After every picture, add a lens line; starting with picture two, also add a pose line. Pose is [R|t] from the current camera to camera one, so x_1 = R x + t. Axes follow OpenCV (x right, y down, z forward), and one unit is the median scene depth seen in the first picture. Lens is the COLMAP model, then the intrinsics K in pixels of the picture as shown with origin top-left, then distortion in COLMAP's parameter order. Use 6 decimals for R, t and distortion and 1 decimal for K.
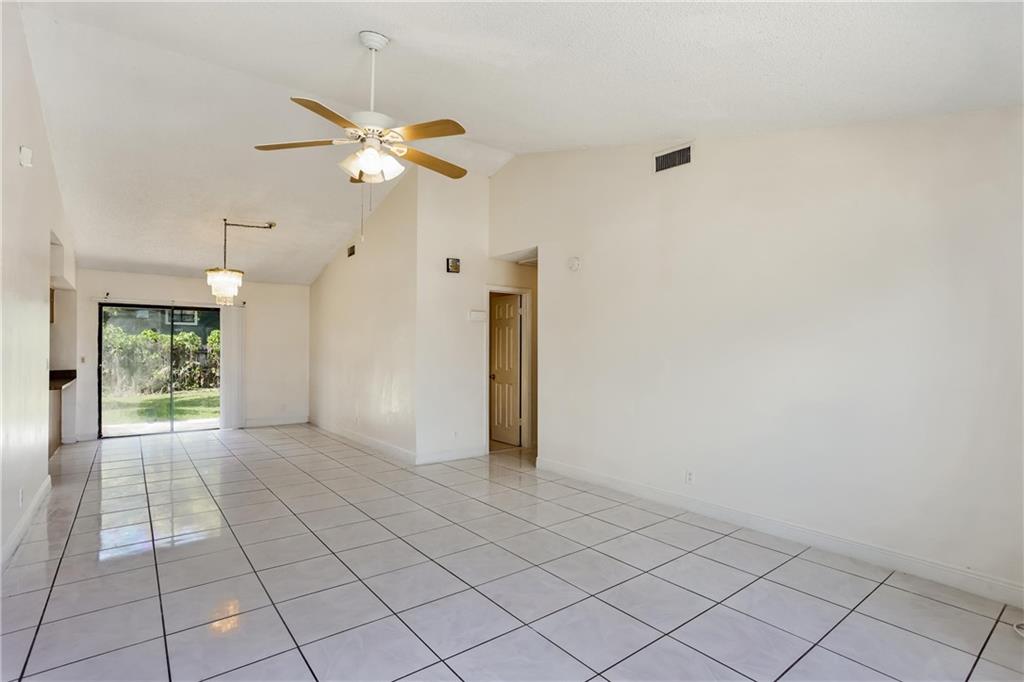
lens RADIAL K [[512.0, 0, 510.6], [0, 512.0, 332.3], [0, 0, 1]] dist [-0.030373, -0.000385]
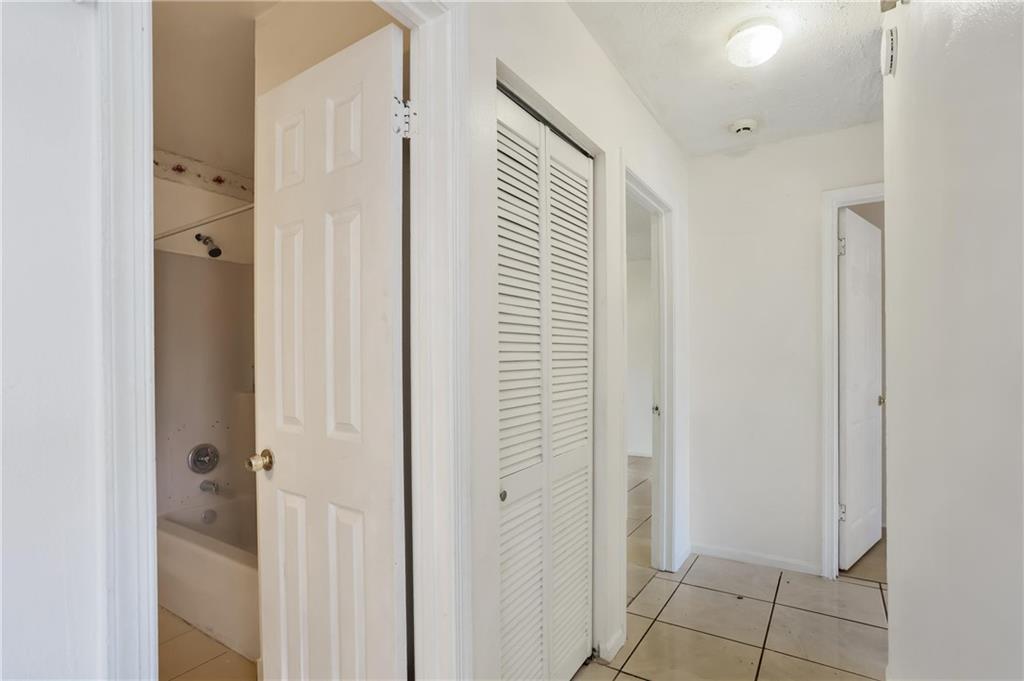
lens RADIAL K [[498.2, 0, 511.5], [0, 498.2, 354.8], [0, 0, 1]] dist [0.000121, -0.000064]
pose [[0.949436, -0.009971, 0.313801, -0.001100], [0.004235, 0.999811, 0.018955, 0.039763], [-0.313931, -0.016667, 0.949299, 0.818386]]
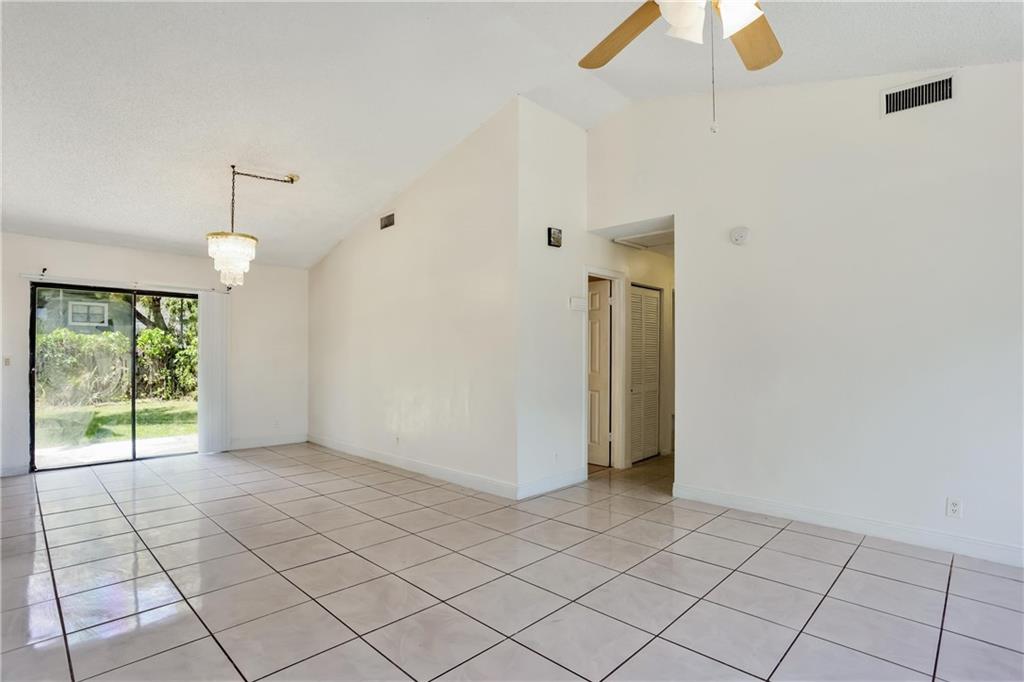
lens RADIAL K [[520.2, 0, 512.0], [0, 520.2, 341.0], [0, 0, 1]] dist [-0.038855, 0.000842]
pose [[0.990688, 0.004260, 0.136085, -0.247736], [-0.004878, 0.999979, 0.004207, 0.019743], [-0.136064, -0.004832, 0.990688, 0.204927]]
